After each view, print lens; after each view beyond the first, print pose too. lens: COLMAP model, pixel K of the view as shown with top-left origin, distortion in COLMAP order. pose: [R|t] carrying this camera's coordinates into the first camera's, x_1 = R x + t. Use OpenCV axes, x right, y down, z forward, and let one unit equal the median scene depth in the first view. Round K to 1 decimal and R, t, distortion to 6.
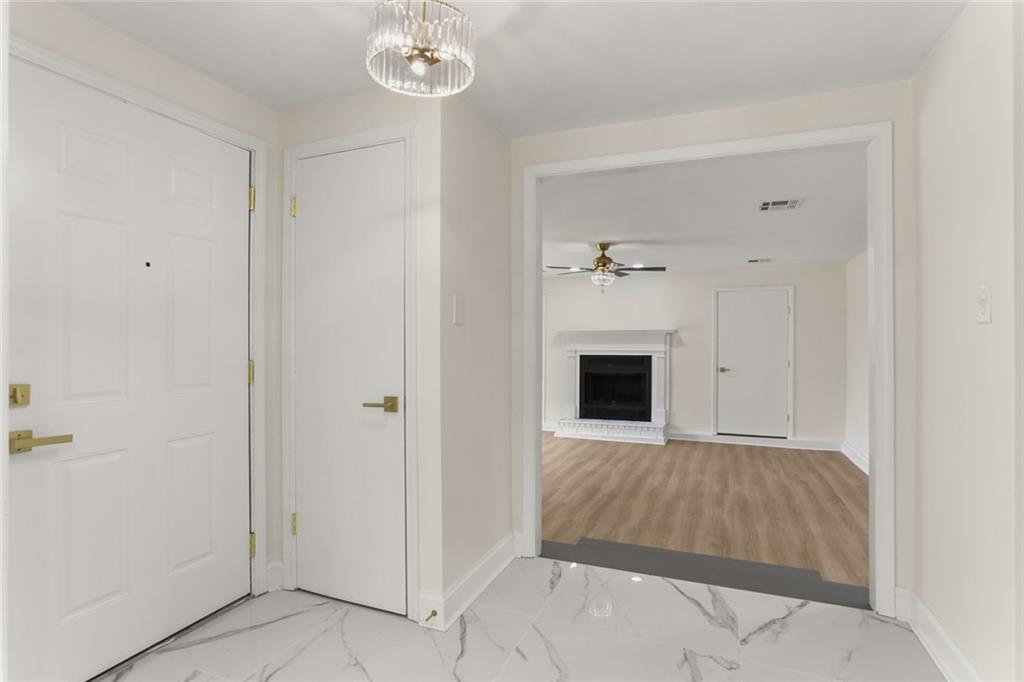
lens RADIAL K [[520.3, 0, 535.8], [0, 520.3, 339.7], [0, 0, 1]] dist [-0.000975, 0.000011]
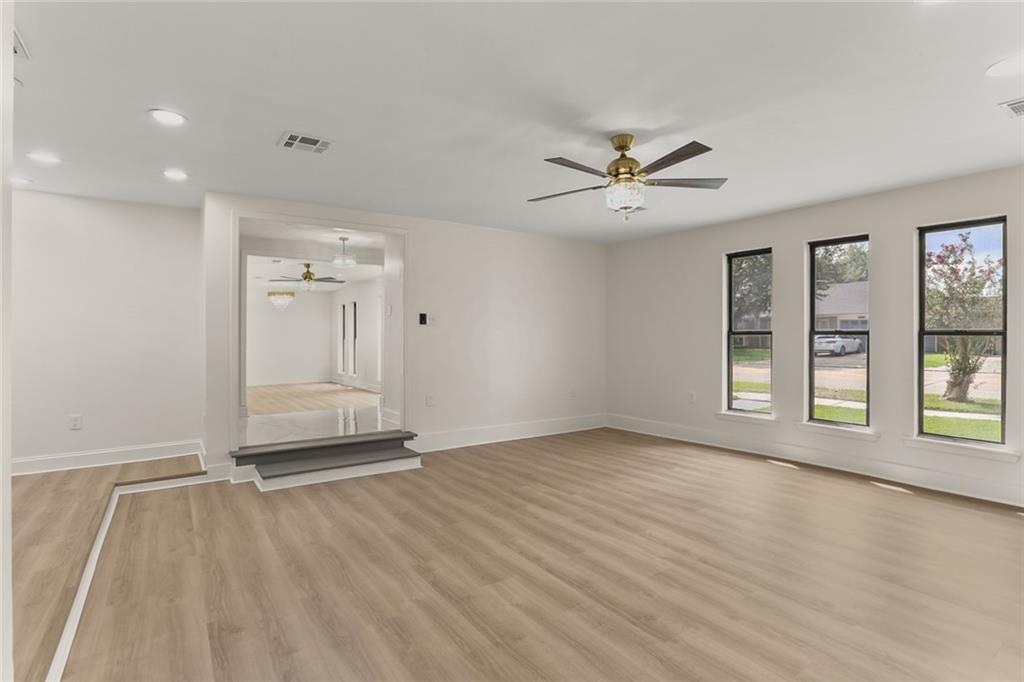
lens RADIAL K [[504.9, 0, 512.0], [0, 504.9, 341.0], [0, 0, 1]] dist [-0.033876, 0.000146]
pose [[-0.580744, 0.002562, -0.814082, 0.493862], [0.006211, 0.999980, -0.001284, 0.030414], [0.814063, -0.005802, -0.580748, 0.922094]]
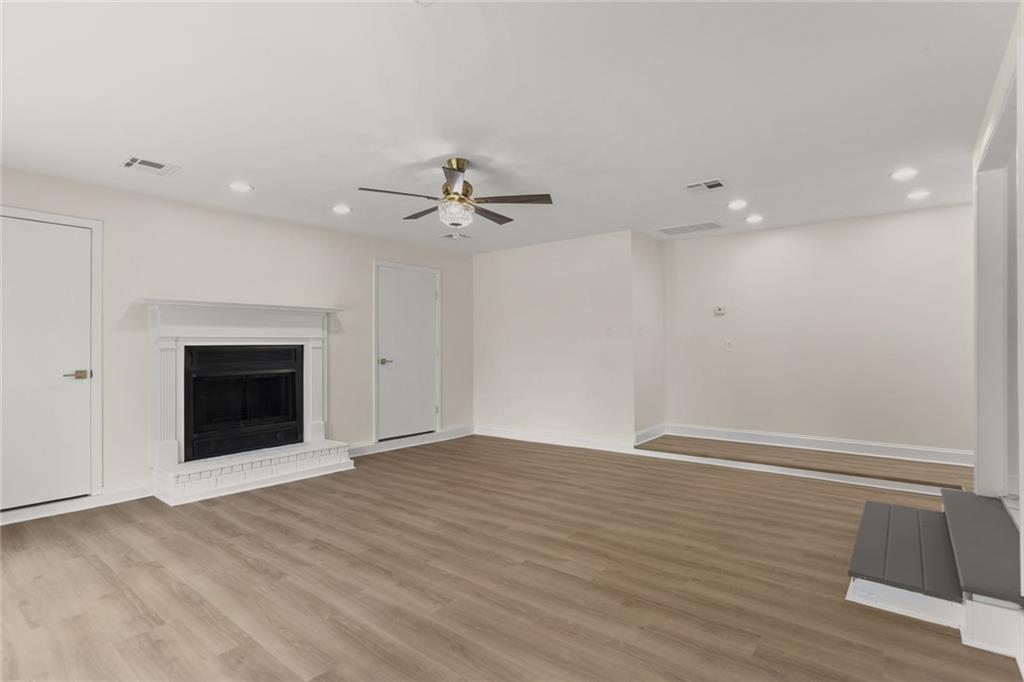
lens RADIAL K [[504.9, 0, 512.0], [0, 504.9, 341.0], [0, 0, 1]] dist [-0.033876, 0.000146]
pose [[0.329654, 0.004386, 0.944091, -0.327471], [-0.002207, 0.999990, -0.003875, 0.028486], [-0.944099, -0.000806, 0.329661, 0.553045]]
